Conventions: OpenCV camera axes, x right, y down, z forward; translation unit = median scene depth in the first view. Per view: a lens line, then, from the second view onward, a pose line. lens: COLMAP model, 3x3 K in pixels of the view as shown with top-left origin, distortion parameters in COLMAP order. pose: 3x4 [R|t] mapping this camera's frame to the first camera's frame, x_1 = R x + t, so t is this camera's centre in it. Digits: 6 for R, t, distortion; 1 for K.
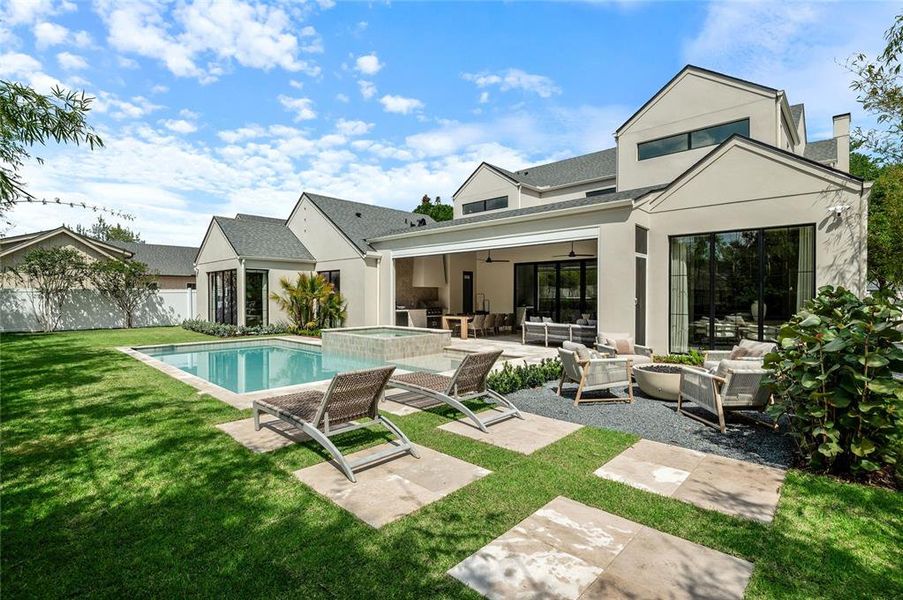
lens RADIAL K [[422.1, 0, 454.6], [0, 422.1, 297.1], [0, 0, 1]] dist [-0.000661, -0.001814]
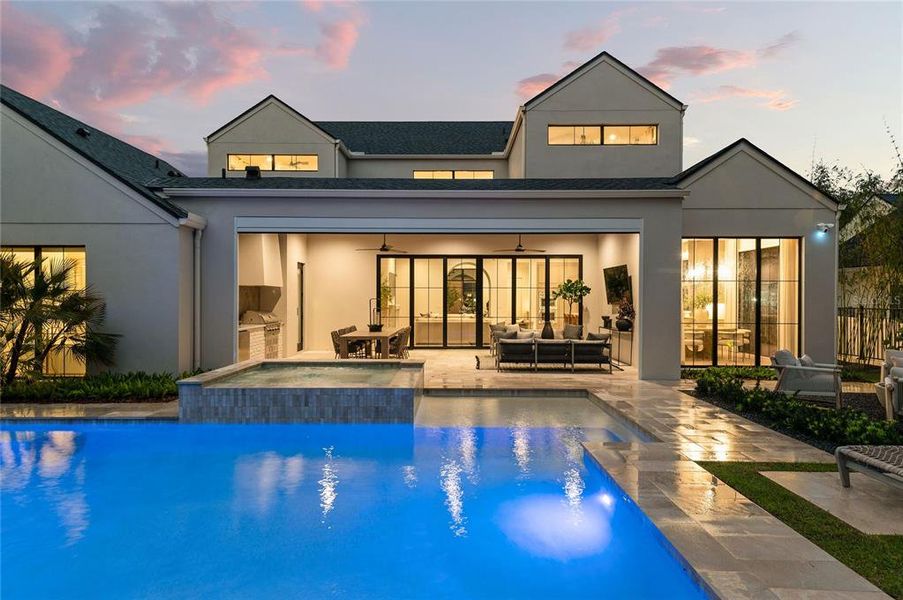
lens RADIAL K [[506.4, 0, 443.2], [0, 506.4, 300.6], [0, 0, 1]] dist [0.022883, 0.002619]
pose [[0.734675, 0.001362, 0.678417, -0.369757], [0.000694, 0.999996, -0.002760, -0.003191], [-0.678418, 0.002499, 0.734671, 0.340123]]
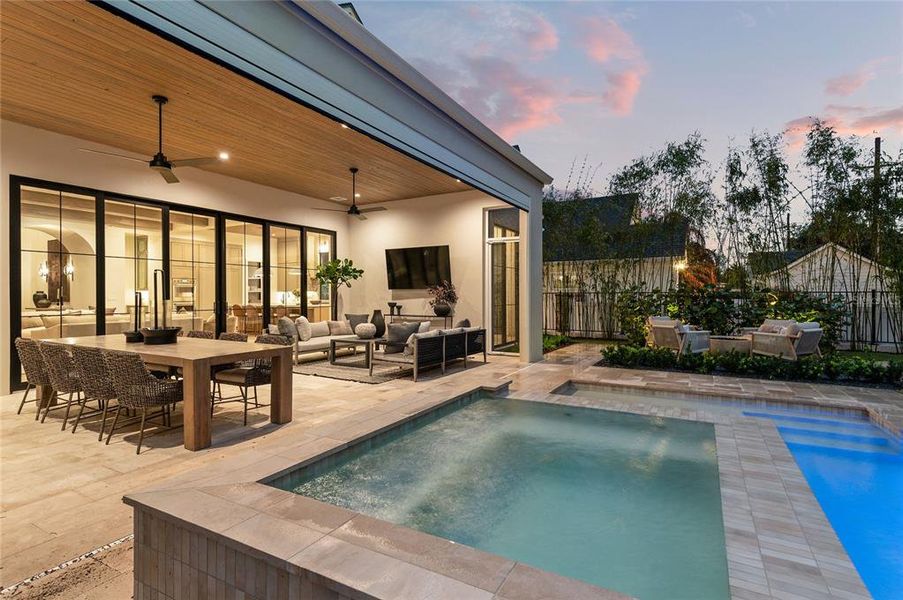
lens RADIAL K [[452.8, 0, 432.5], [0, 452.8, 300.2], [0, 0, 1]] dist [0.017892, 0.001442]
pose [[-0.222598, -0.009079, 0.974868, -0.269494], [0.006704, 0.999919, 0.010843, 0.009495], [-0.974887, 0.008949, -0.222519, 0.843934]]
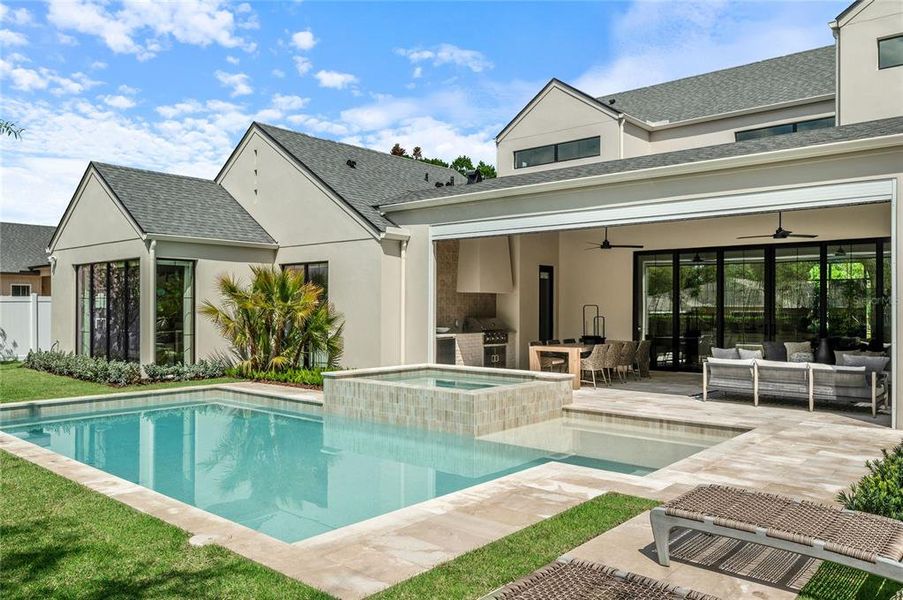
lens RADIAL K [[669.1, 0, 454.4], [0, 669.1, 297.5], [0, 0, 1]] dist [-0.004187, -0.008830]
pose [[0.999044, 0.003409, 0.043587, -0.147925], [-0.002567, 0.999809, -0.019366, -0.000784], [-0.043645, 0.019235, 0.998862, 0.127330]]
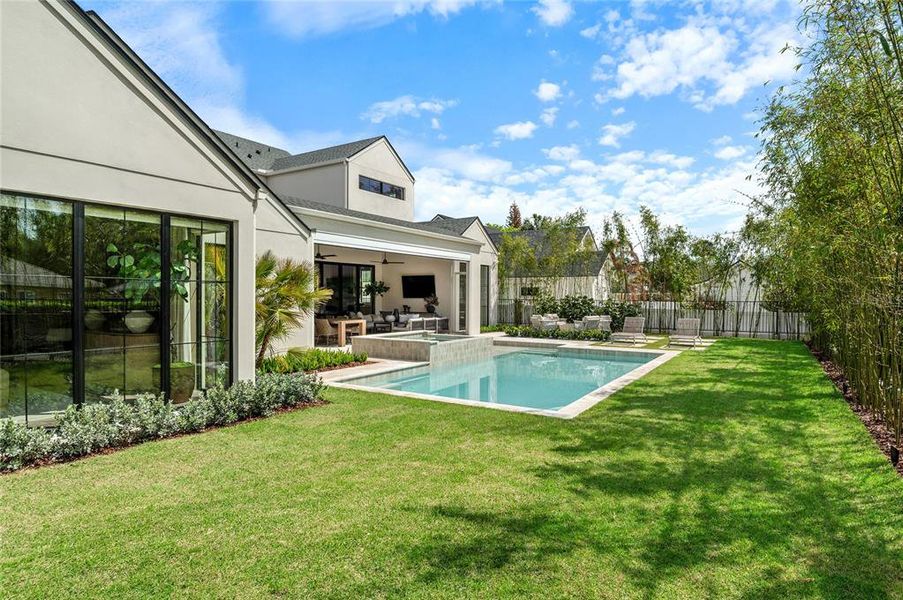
lens RADIAL K [[506.4, 0, 436.6], [0, 506.4, 302.1], [0, 0, 1]] dist [0.022883, 0.002619]
pose [[-0.159951, -0.011526, 0.987058, -0.947233], [0.001536, 0.999928, 0.011925, -0.004109], [-0.987124, 0.003424, -0.159922, 0.886867]]
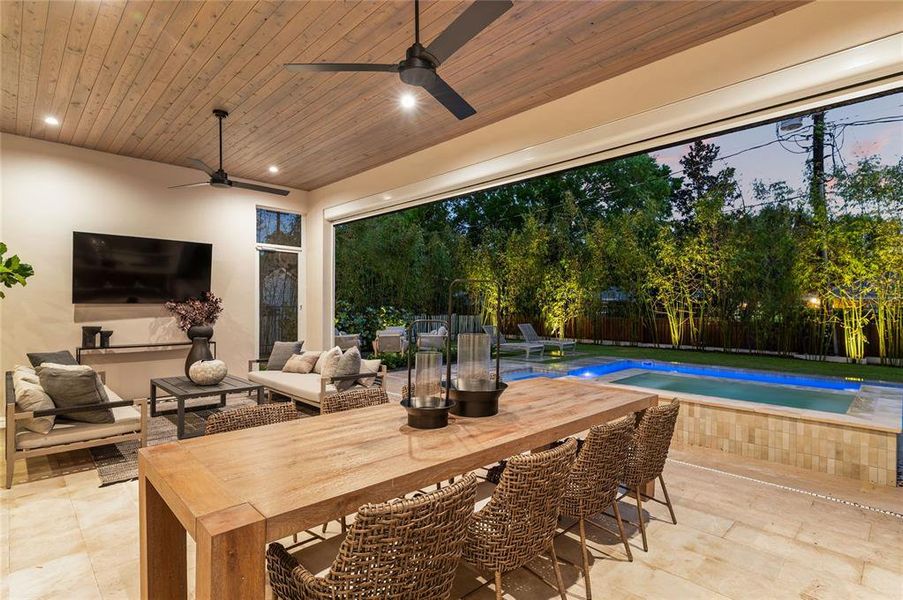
lens RADIAL K [[452.8, 0, 453.3], [0, 452.8, 301.9], [0, 0, 1]] dist [0.017892, 0.001442]
pose [[-0.999426, -0.002148, 0.033819, 0.062190], [-0.002063, 0.999995, 0.002553, -0.002120], [-0.033824, 0.002481, -0.999425, 1.119259]]
